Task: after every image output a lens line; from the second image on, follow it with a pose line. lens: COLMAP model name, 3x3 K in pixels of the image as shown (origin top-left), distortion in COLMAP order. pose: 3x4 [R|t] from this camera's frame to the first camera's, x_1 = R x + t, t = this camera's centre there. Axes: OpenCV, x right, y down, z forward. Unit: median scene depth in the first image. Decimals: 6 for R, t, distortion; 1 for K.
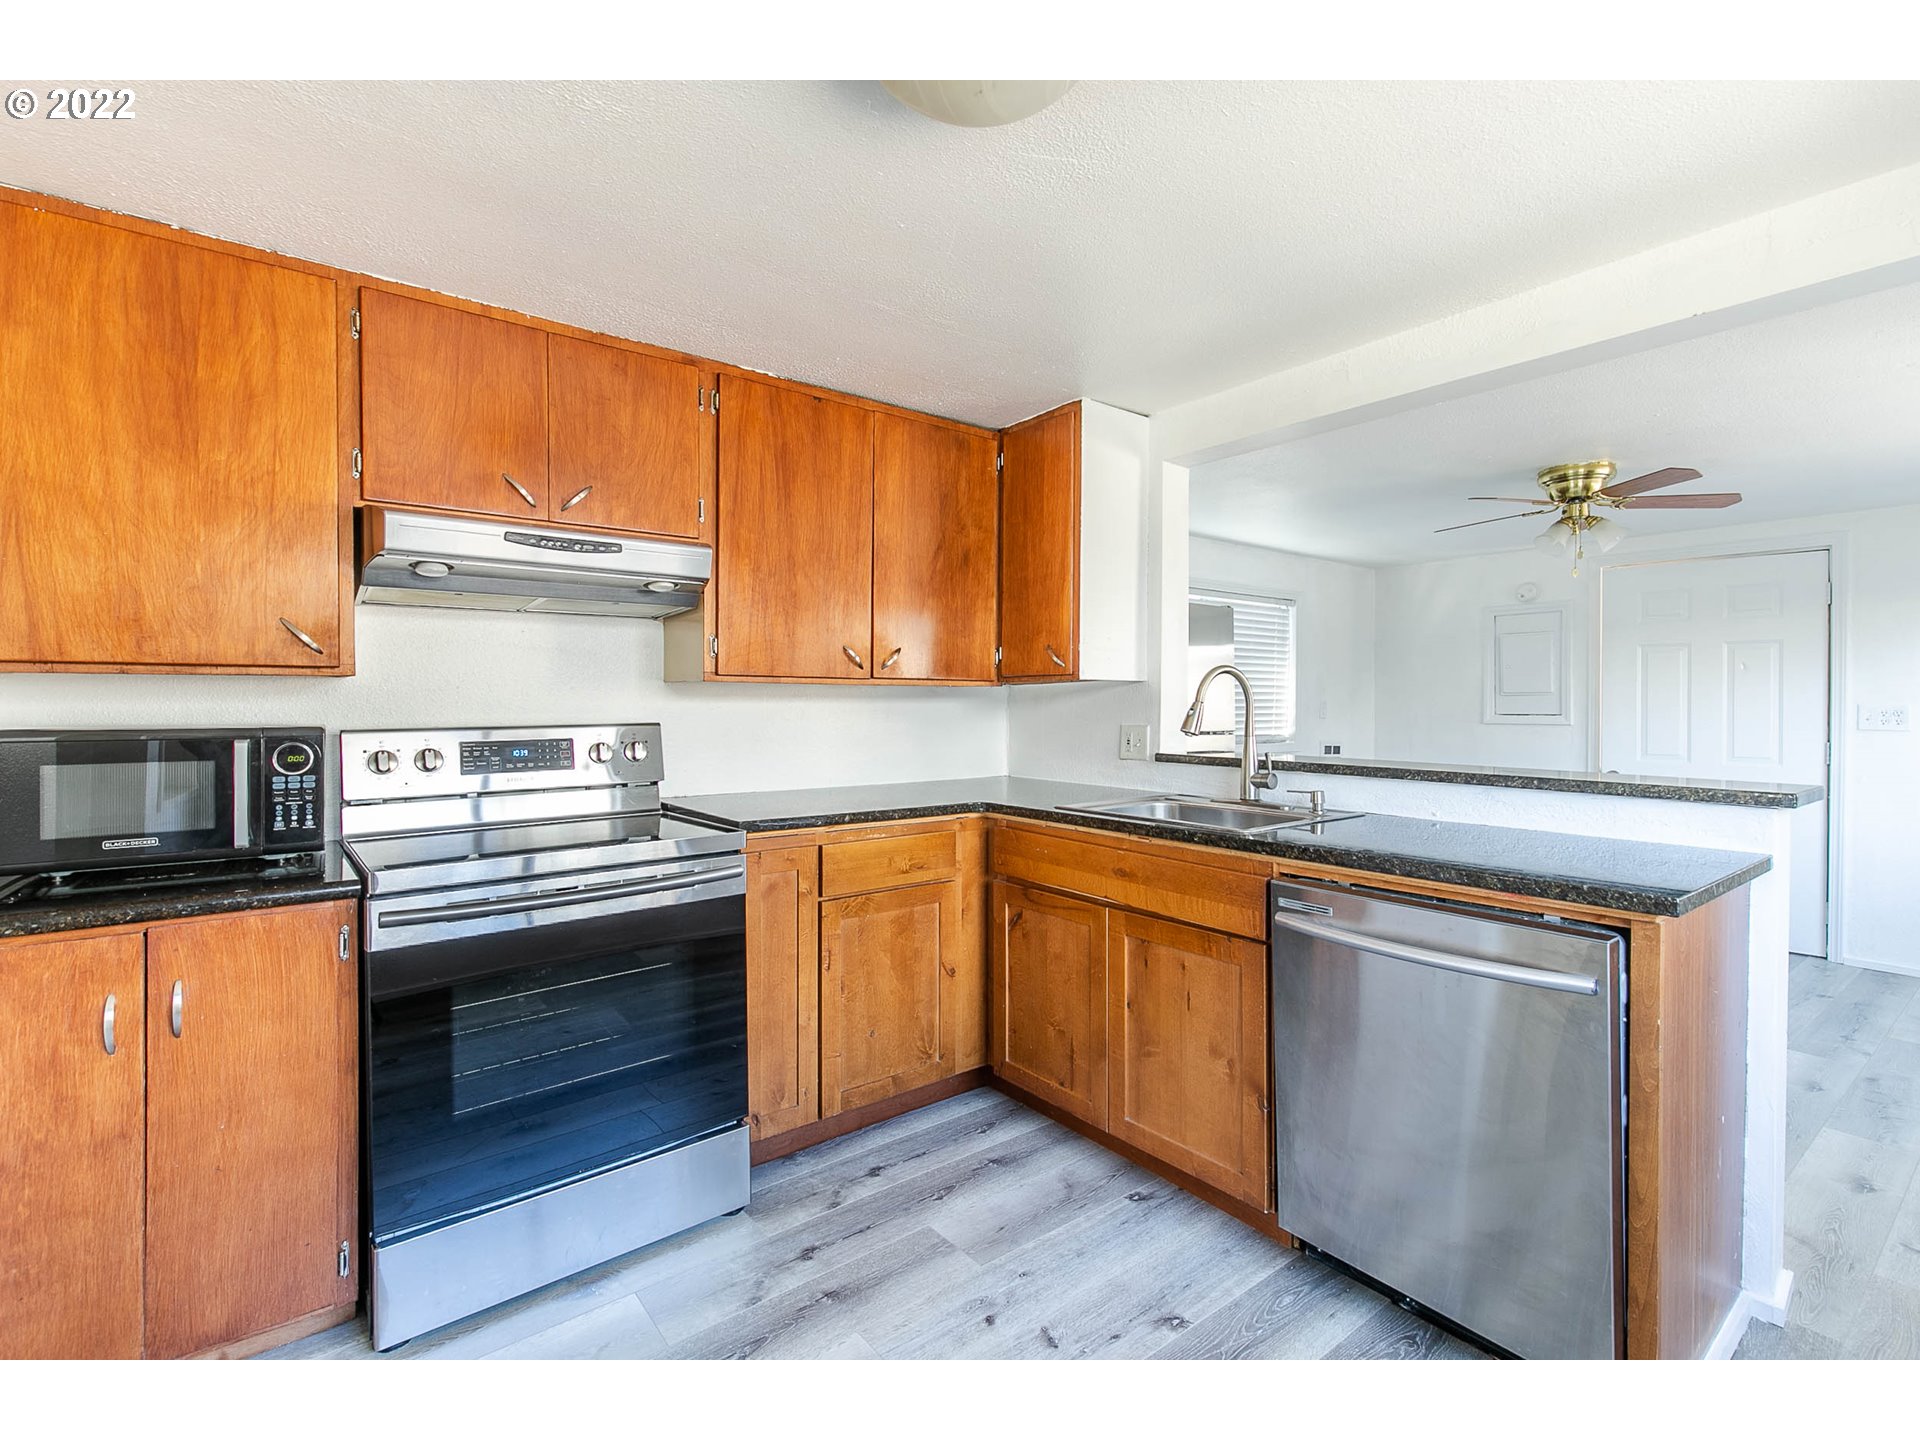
lens RADIAL K [[886.8, 0, 946.8], [0, 886.8, 710.9], [0, 0, 1]] dist [0.008357, 0.000073]
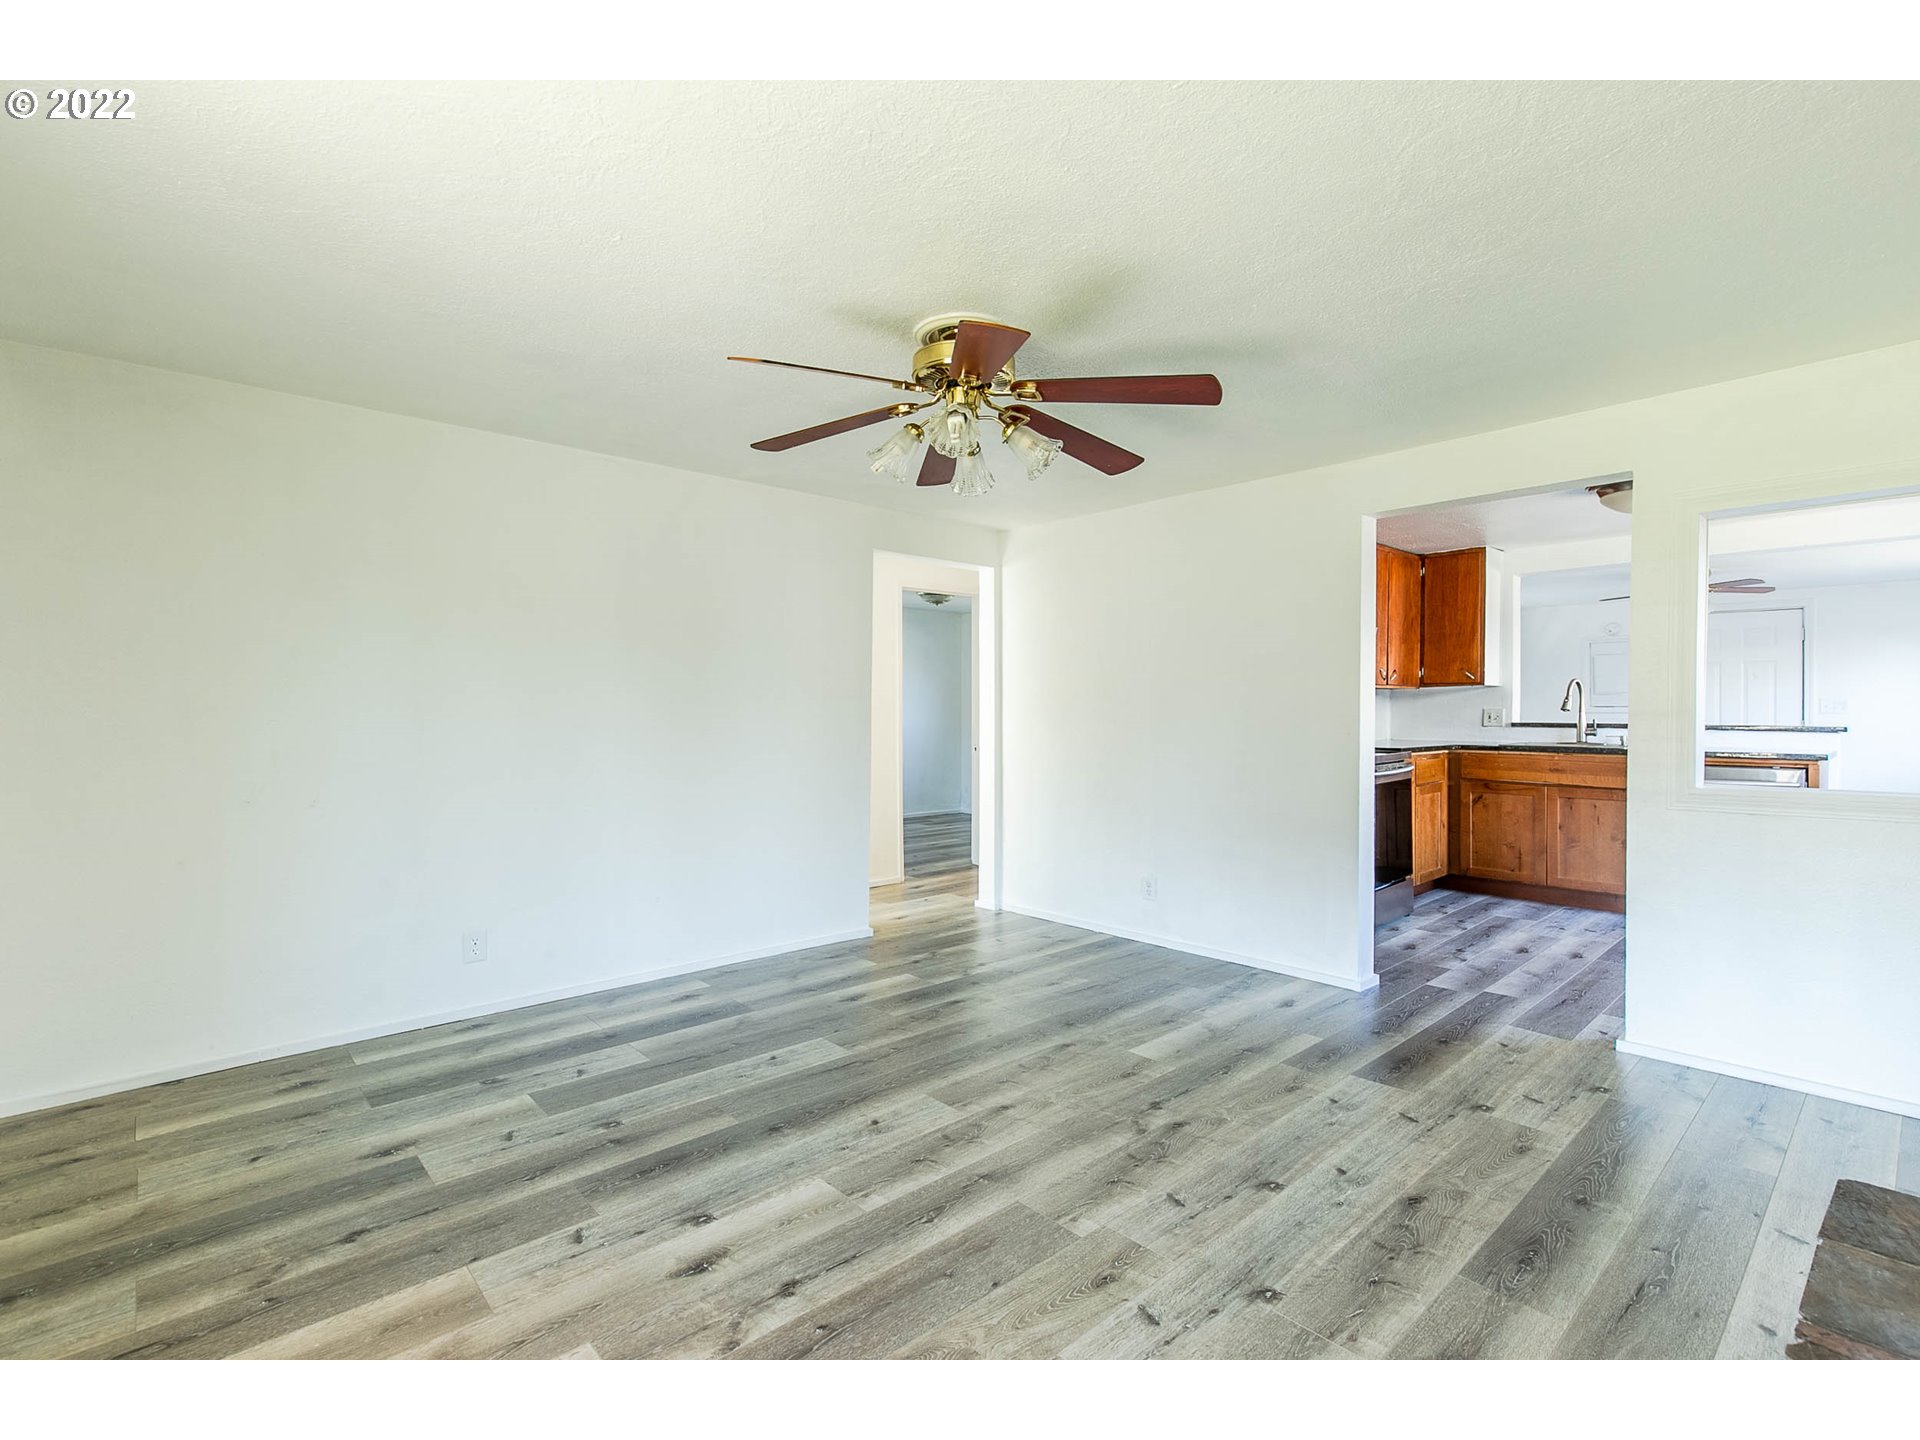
lens RADIAL K [[886.8, 0, 949.2], [0, 886.8, 714.2], [0, 0, 1]] dist [0.008357, 0.000073]
pose [[0.997909, -0.003816, 0.064525, -1.329101], [0.004075, 0.999984, -0.003873, 0.037015], [-0.064510, 0.004128, 0.997909, -1.042532]]
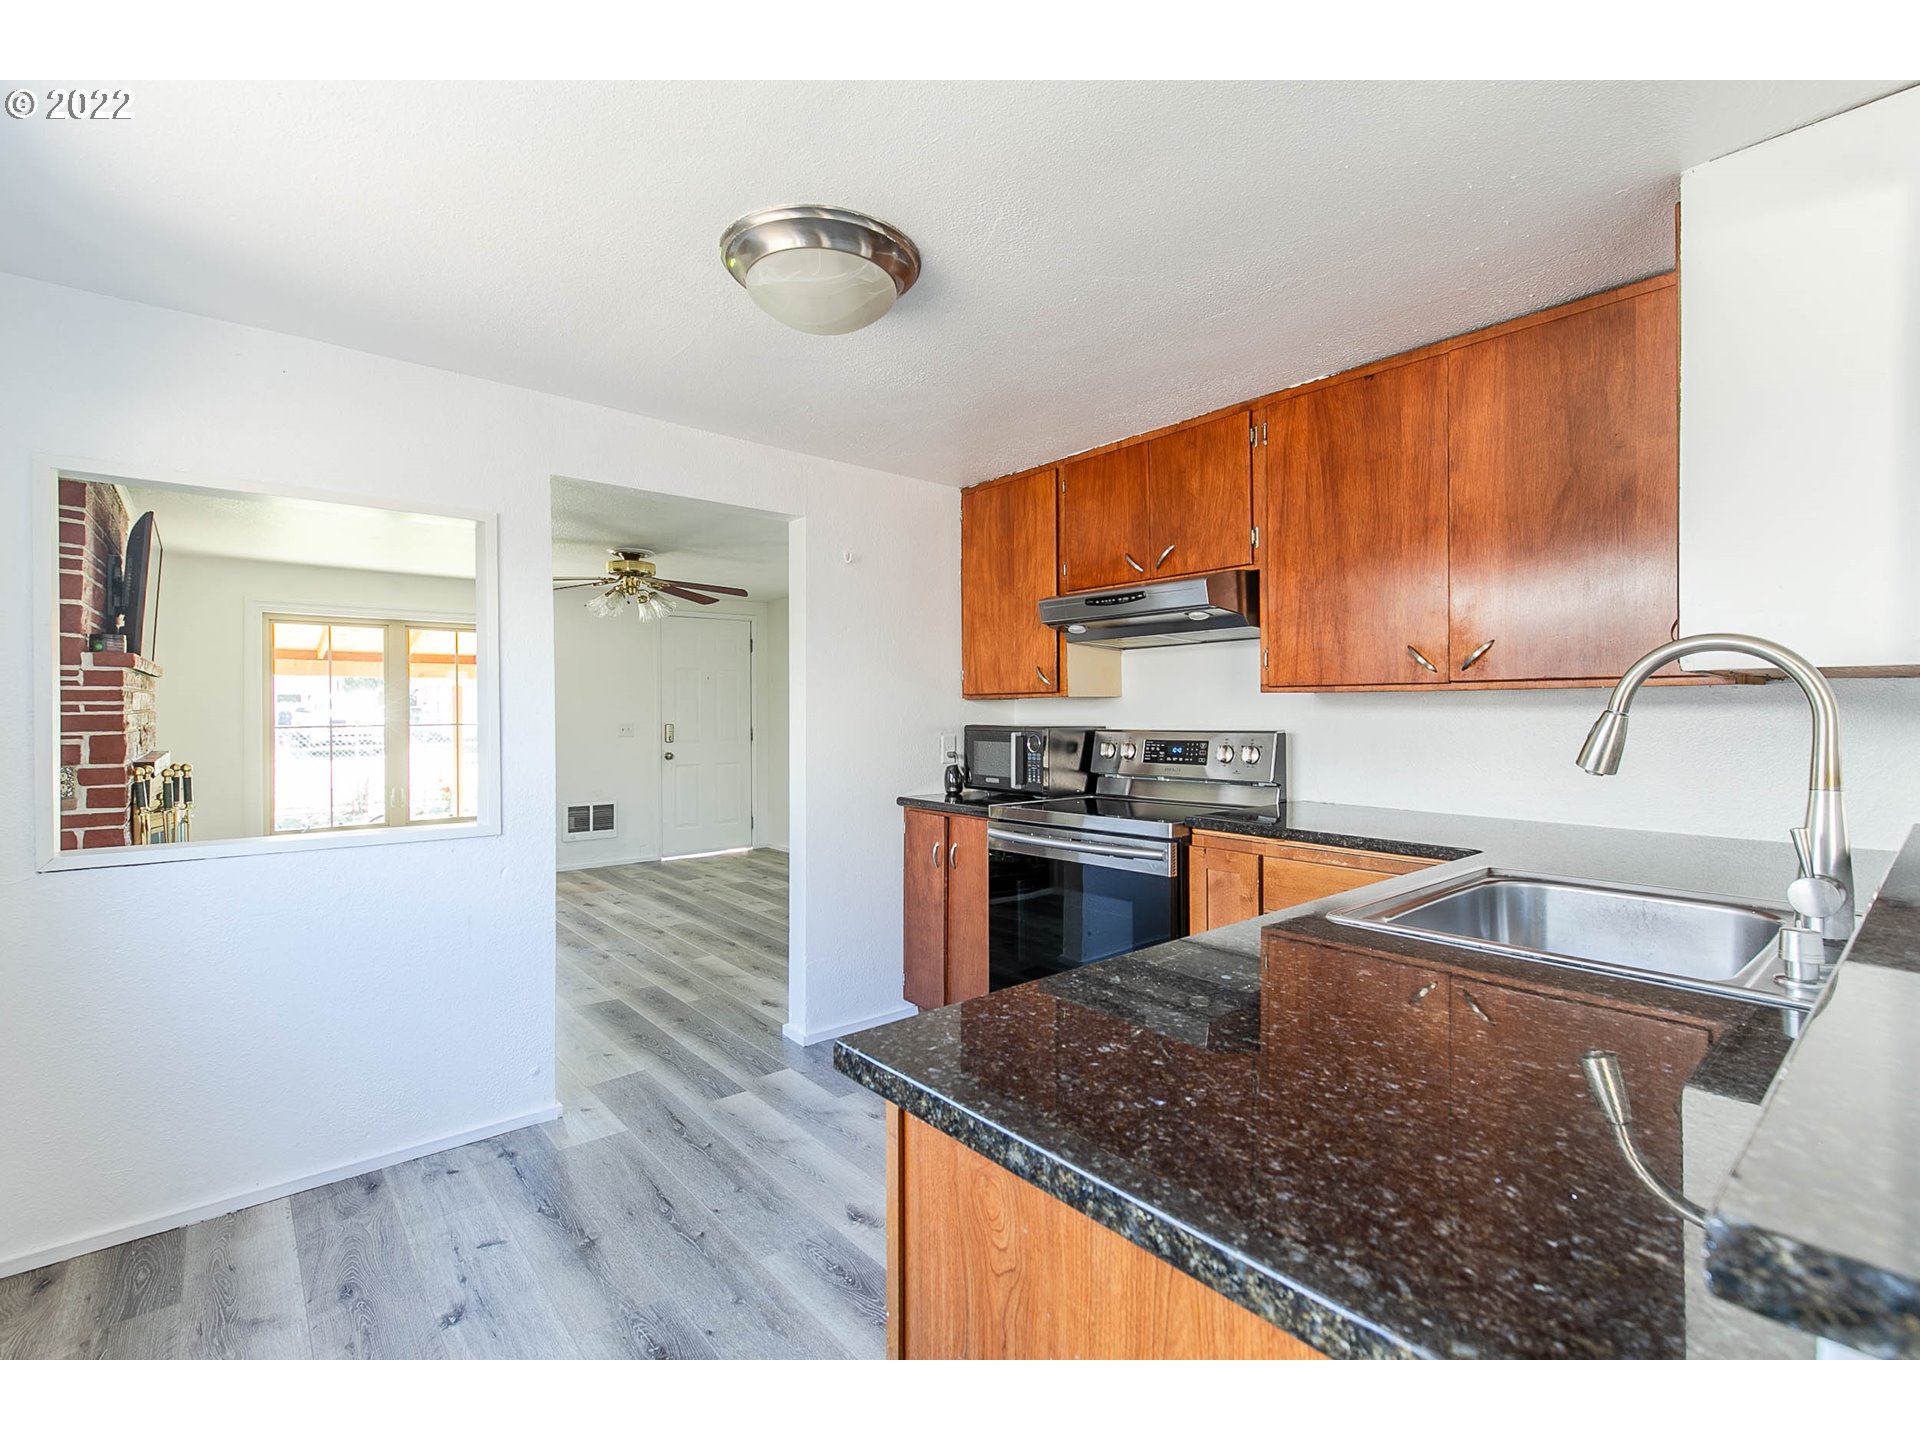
lens RADIAL K [[886.8, 0, 973.3], [0, 886.8, 718.8], [0, 0, 1]] dist [0.008357, 0.000073]
pose [[0.035090, 0.008106, -0.999351, 0.777634], [-0.008309, 0.999935, 0.007819, -0.007012], [0.999350, 0.008029, 0.035155, 0.590160]]
